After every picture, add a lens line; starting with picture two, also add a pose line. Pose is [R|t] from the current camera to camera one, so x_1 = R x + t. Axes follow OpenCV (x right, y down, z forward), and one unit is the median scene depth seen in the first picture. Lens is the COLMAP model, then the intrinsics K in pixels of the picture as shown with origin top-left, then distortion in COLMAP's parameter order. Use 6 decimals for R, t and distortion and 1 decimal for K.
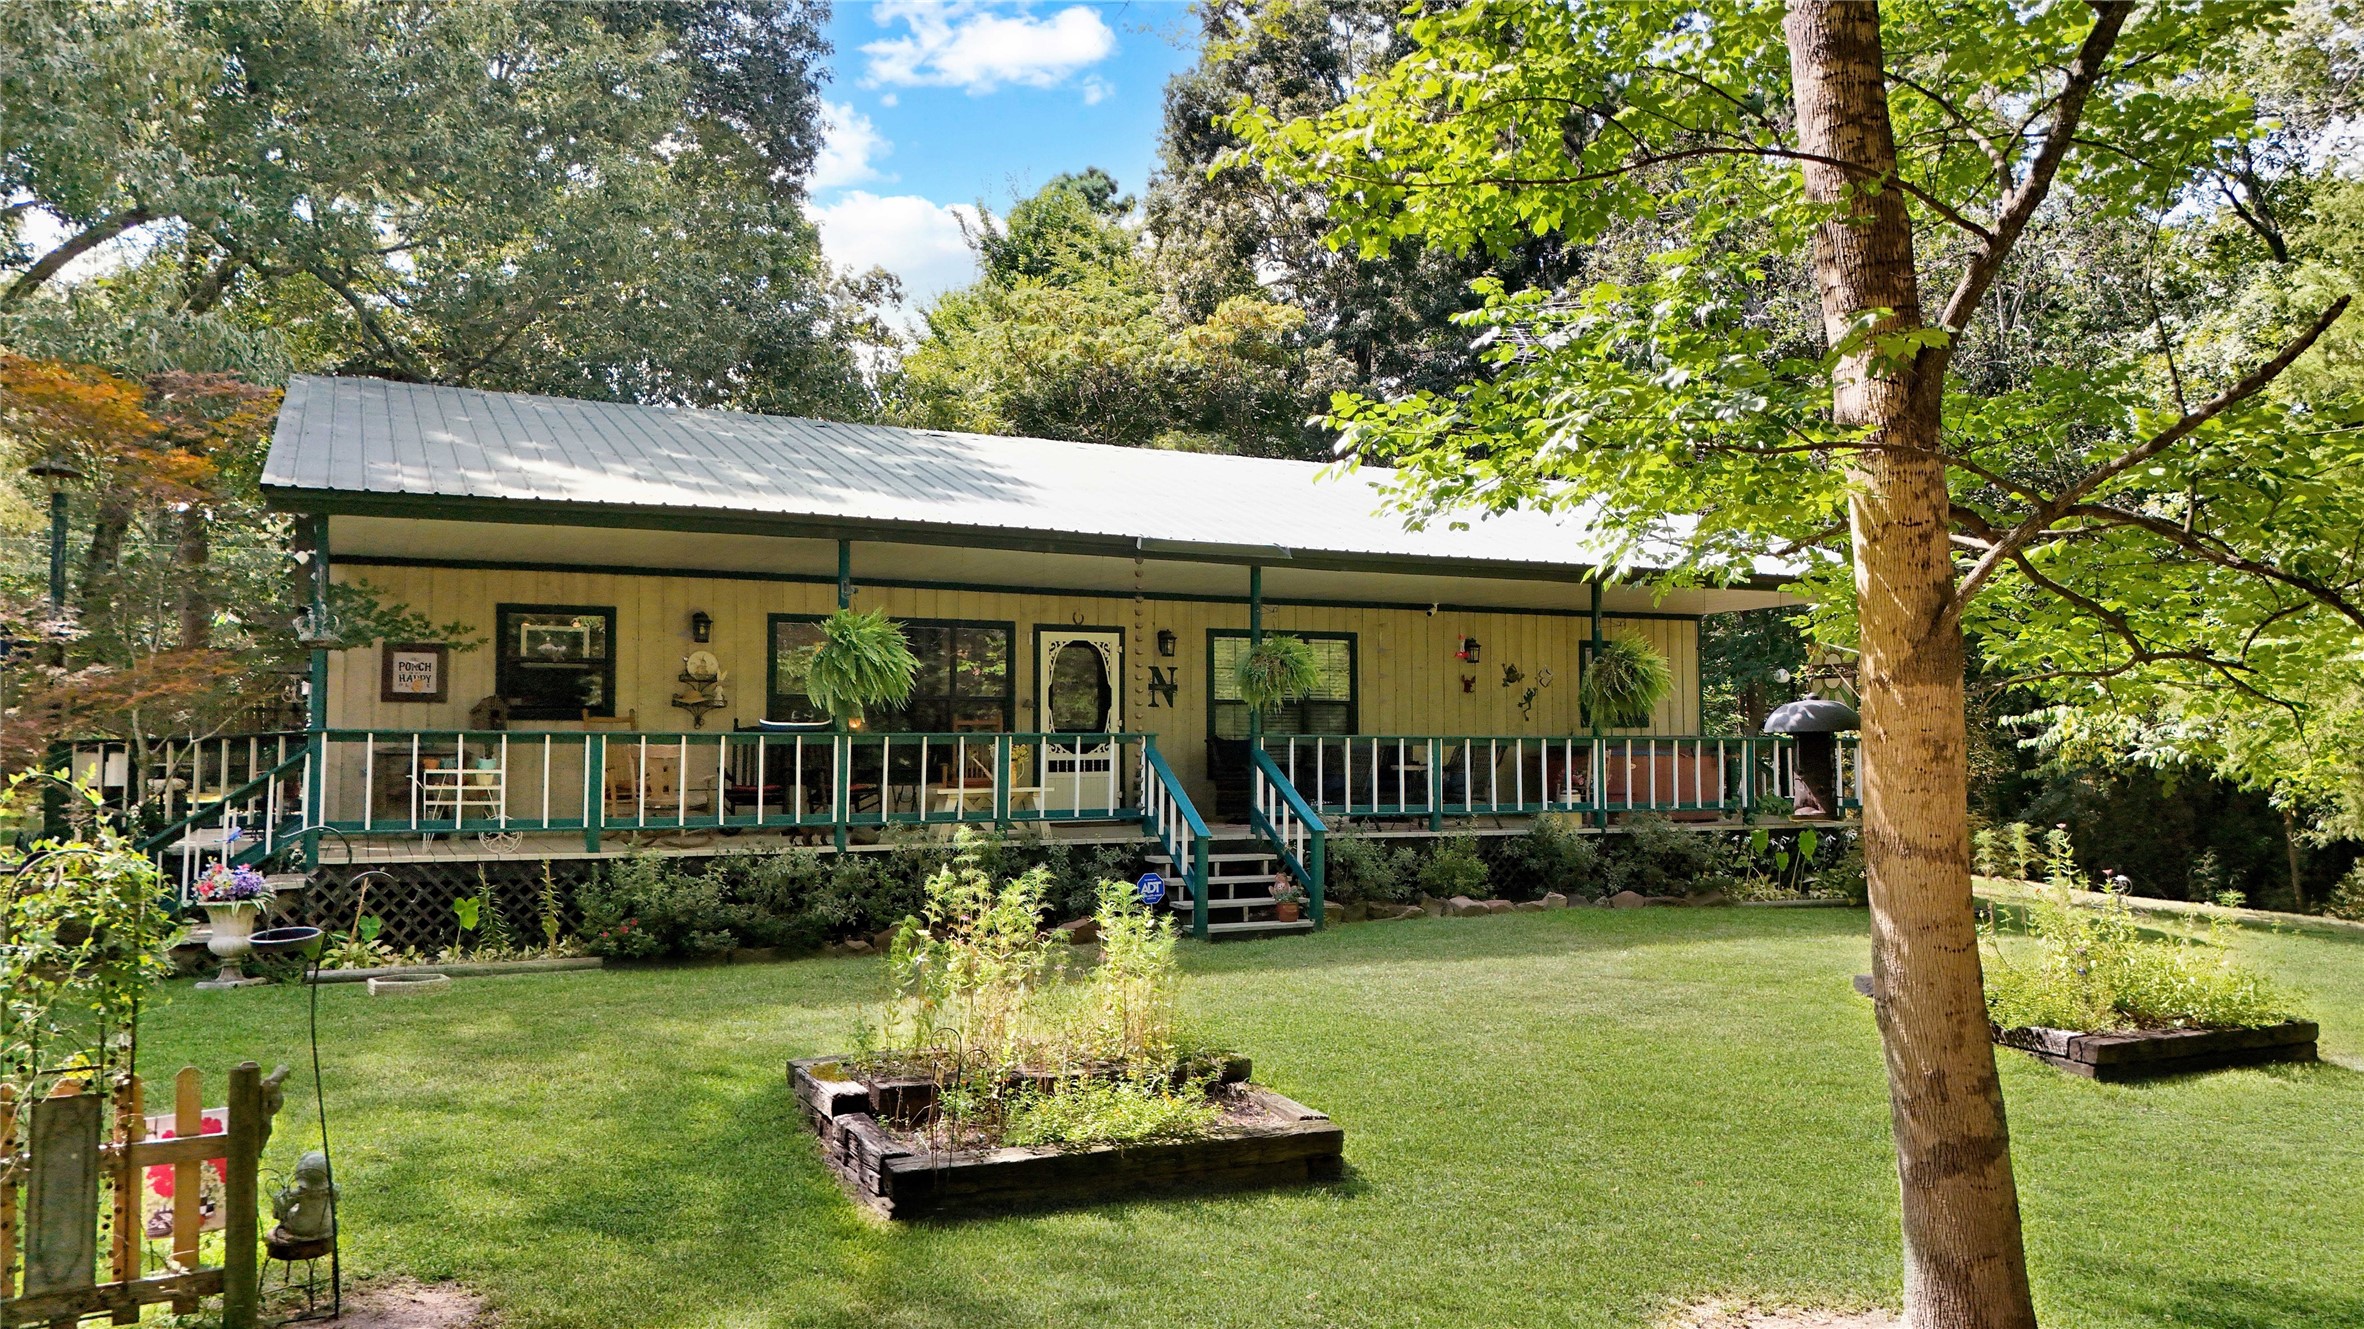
lens RADIAL K [[1677.2, 0, 1182.0], [0, 1677.2, 664.5], [0, 0, 1]] dist [0.025017, 0.000205]
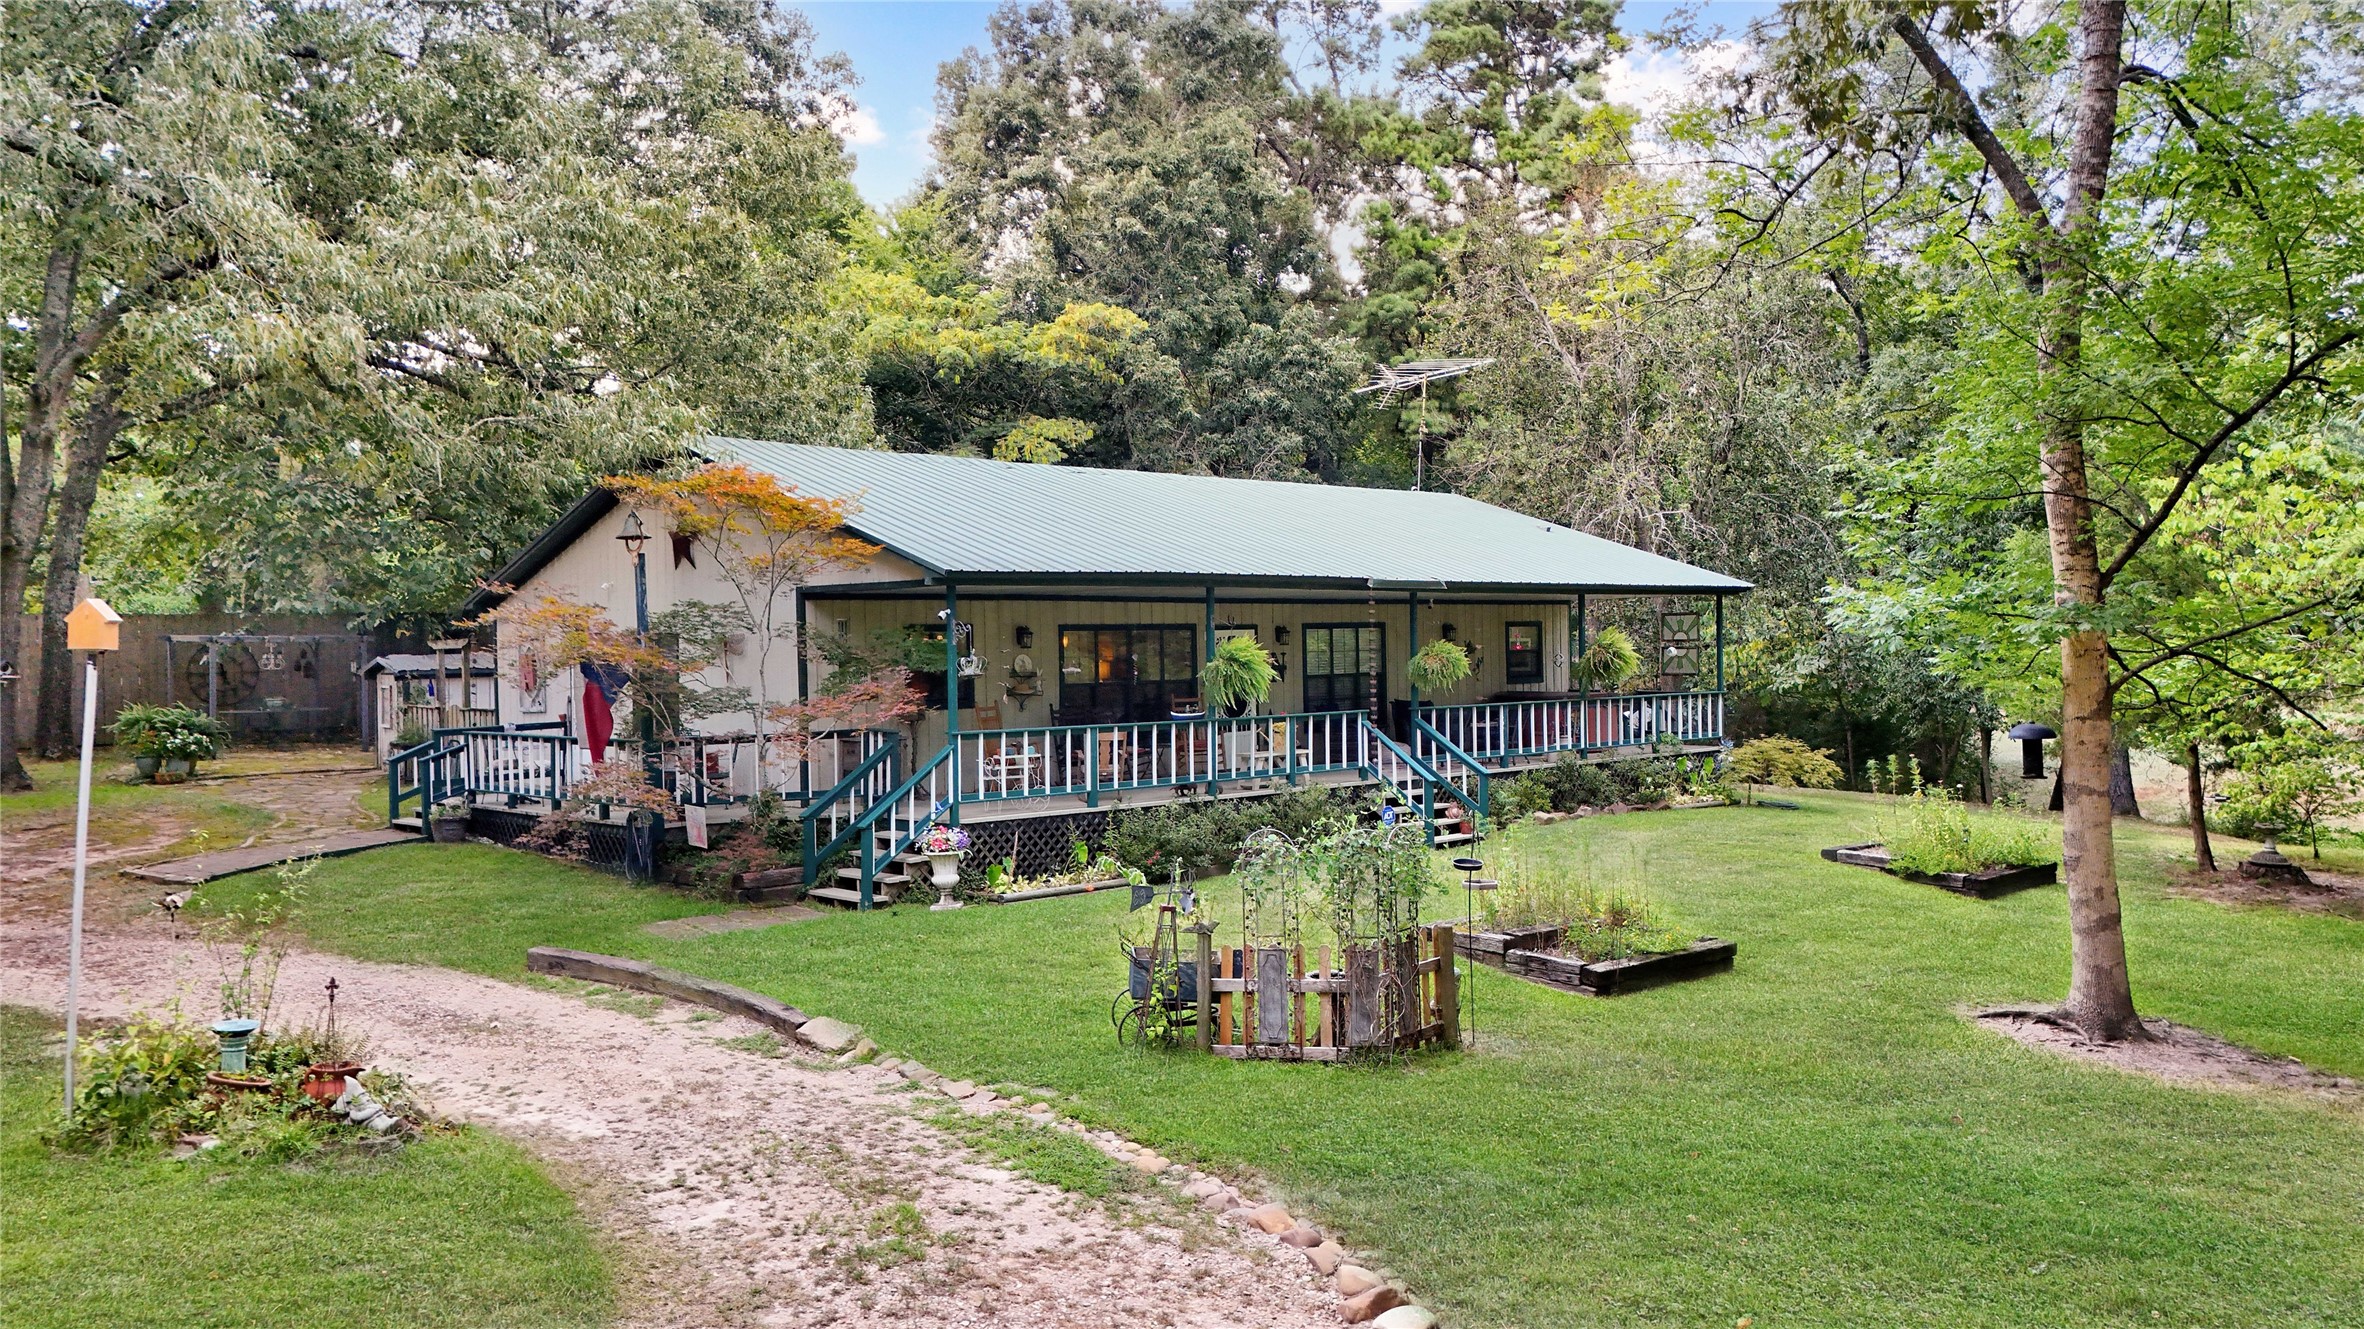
lens RADIAL K [[1595.0, 0, 1182.0], [0, 1595.0, 664.5], [0, 0, 1]] dist [-0.000718, -0.000002]
pose [[0.966432, -0.017069, 0.256354, -0.517812], [0.003483, 0.998569, 0.053357, -0.071798], [-0.256898, -0.050673, 0.965109, -0.296092]]
